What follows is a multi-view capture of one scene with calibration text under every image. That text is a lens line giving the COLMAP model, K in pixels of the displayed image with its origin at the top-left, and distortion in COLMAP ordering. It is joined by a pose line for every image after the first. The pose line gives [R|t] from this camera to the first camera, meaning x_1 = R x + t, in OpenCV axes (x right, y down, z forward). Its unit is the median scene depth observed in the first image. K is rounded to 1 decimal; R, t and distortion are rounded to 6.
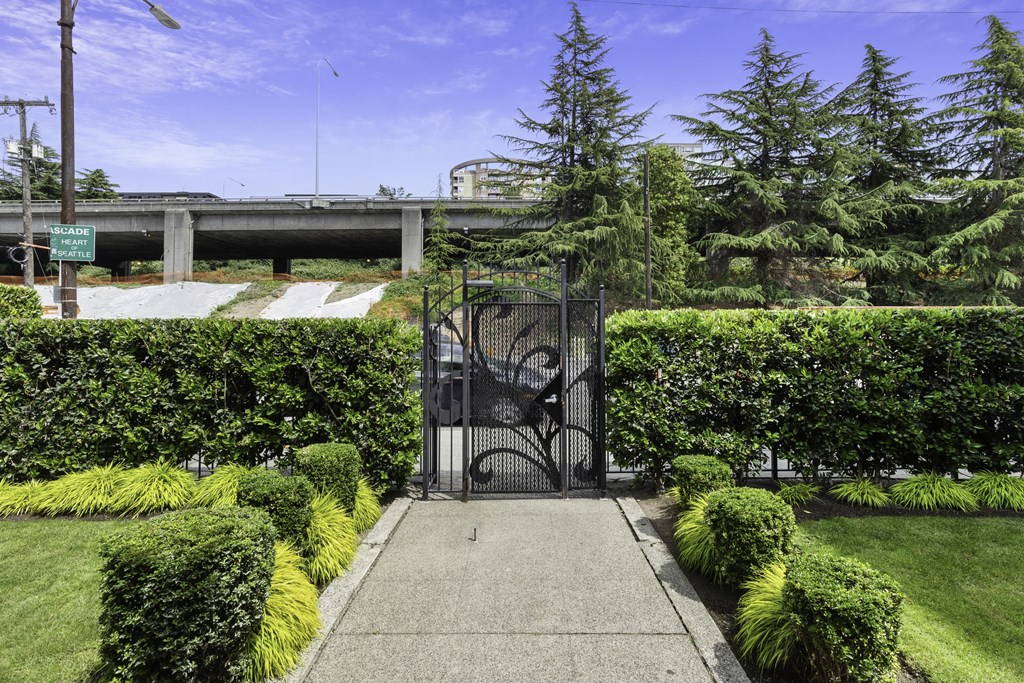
lens RADIAL K [[468.9, 0, 515.6], [0, 468.9, 323.2], [0, 0, 1]] dist [0.002465, 0.000084]
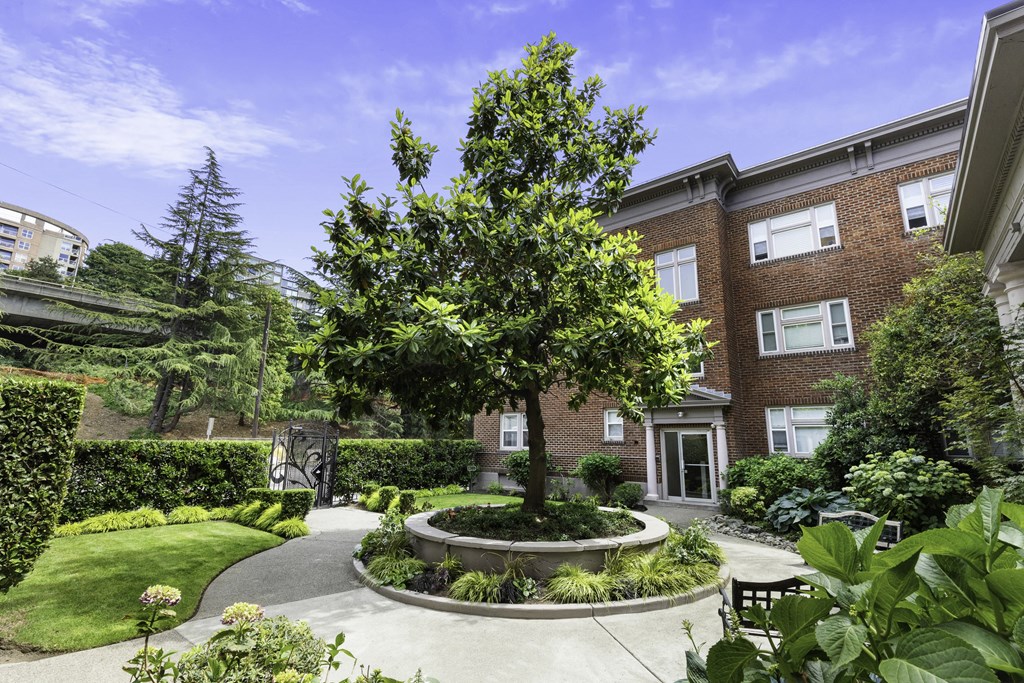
lens RADIAL K [[462.0, 0, 517.6], [0, 462.0, 342.0], [0, 0, 1]] dist [0.002242, 0.000535]
pose [[0.624727, 0.173828, 0.761249, -1.380108], [-0.020199, 0.978178, -0.206786, -0.046044], [-0.780582, 0.113808, 0.614605, -1.658620]]
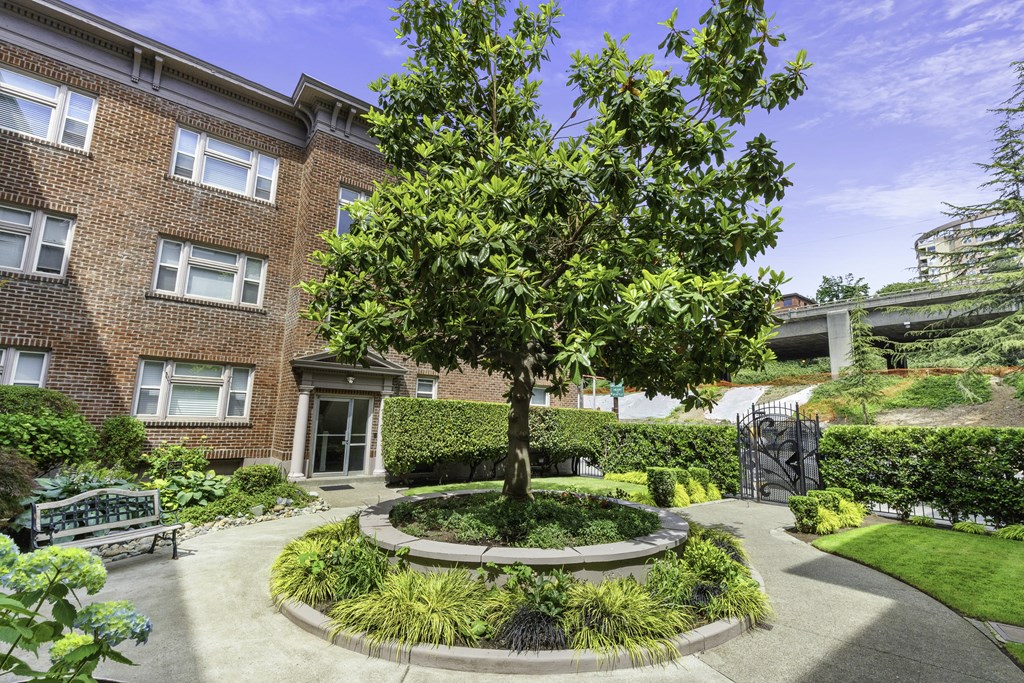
lens RADIAL K [[462.0, 0, 517.6], [0, 462.0, 342.0], [0, 0, 1]] dist [0.002242, 0.000535]
pose [[0.624447, -0.112210, -0.772965, 1.042083], [-0.017474, 0.987372, -0.157452, -0.045209], [0.780871, 0.111827, 0.614601, -1.513984]]
